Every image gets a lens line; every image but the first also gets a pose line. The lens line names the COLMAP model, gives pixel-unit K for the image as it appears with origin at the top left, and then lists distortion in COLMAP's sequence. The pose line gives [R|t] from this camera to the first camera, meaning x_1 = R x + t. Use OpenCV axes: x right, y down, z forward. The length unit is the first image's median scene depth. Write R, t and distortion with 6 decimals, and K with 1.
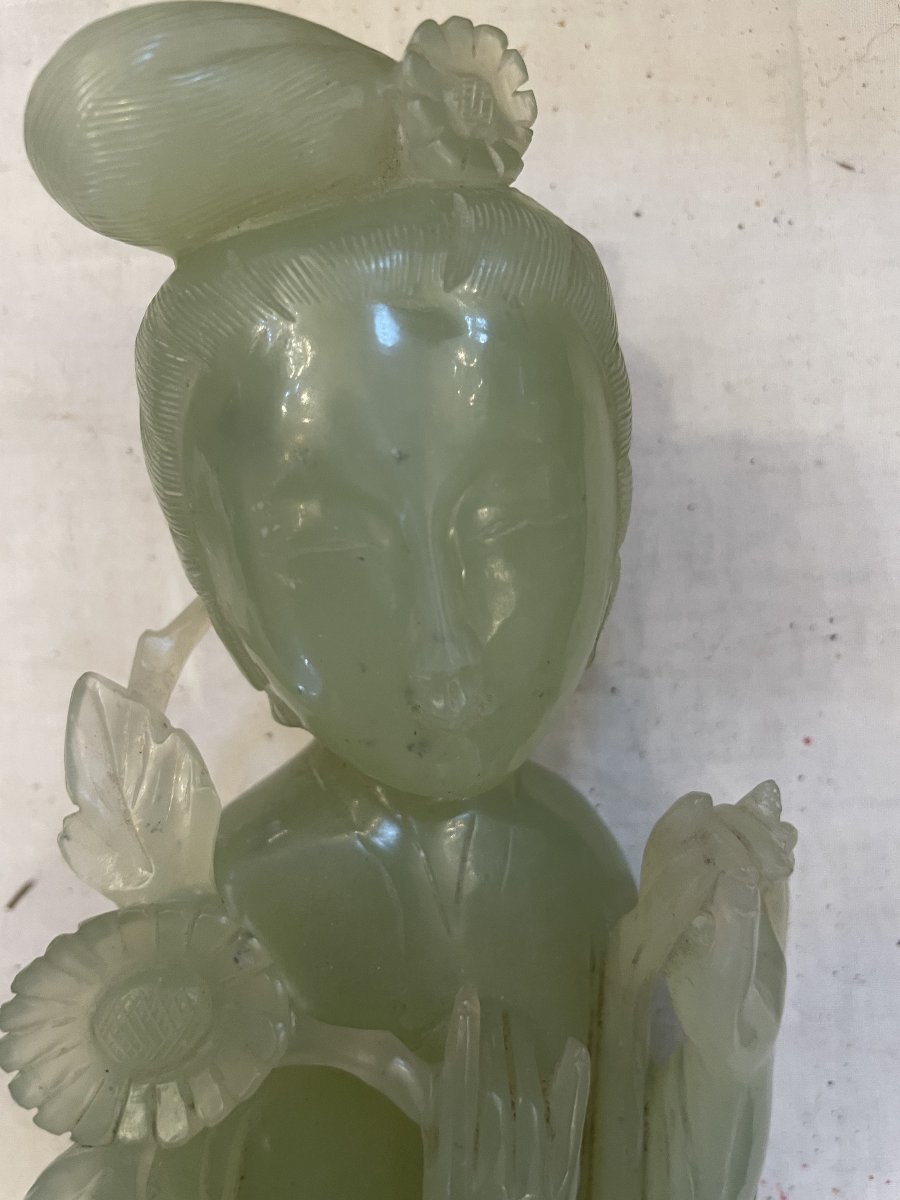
lens RADIAL K [[952.7, 0, 450.0], [0, 952.7, 600.0], [0, 0, 1]] dist [-0.009405, -0.008046]
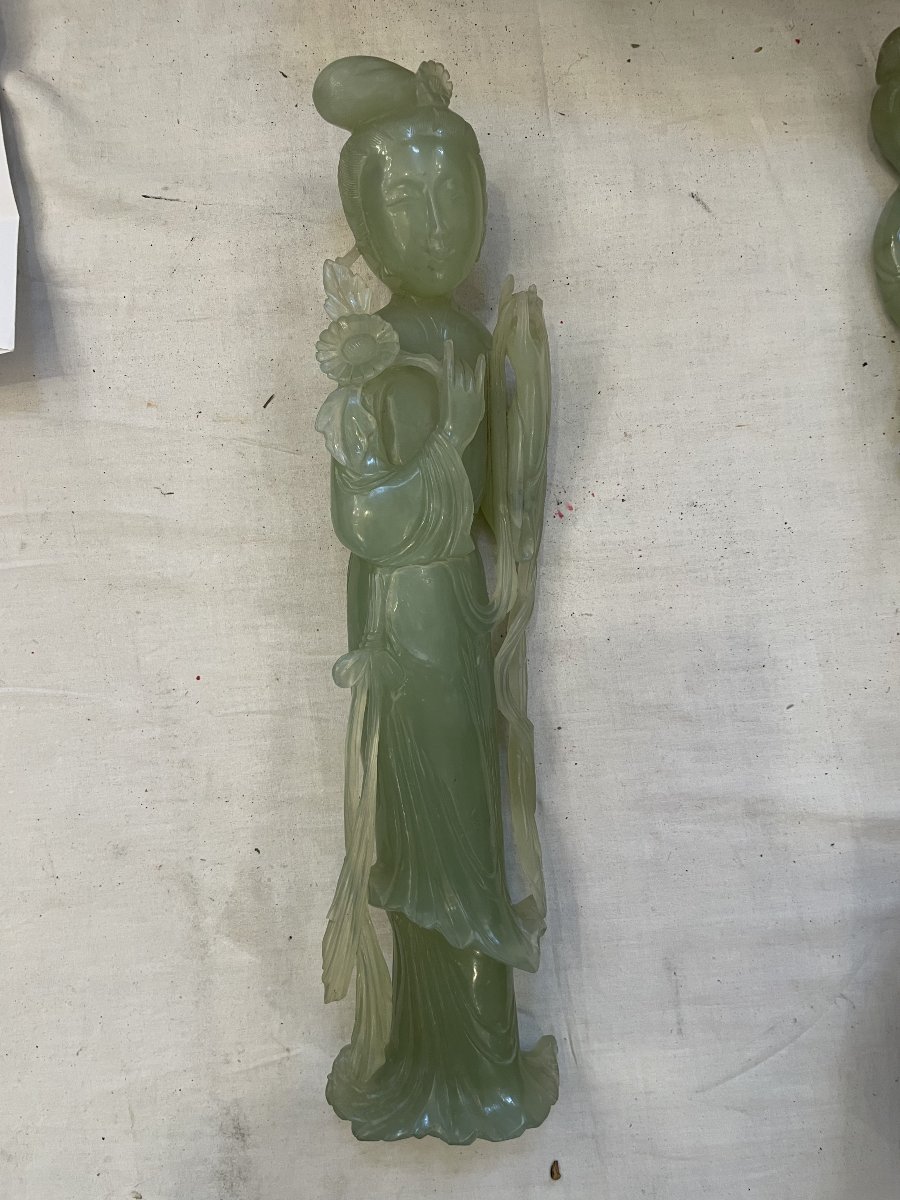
lens RADIAL K [[902.0, 0, 450.0], [0, 902.0, 600.0], [0, 0, 1]] dist [-0.000163, 0.000411]
pose [[0.994189, -0.062529, 0.087628, -0.336011], [0.063774, 0.997898, -0.011472, 1.445742], [-0.086727, 0.016994, 0.996087, -2.343553]]
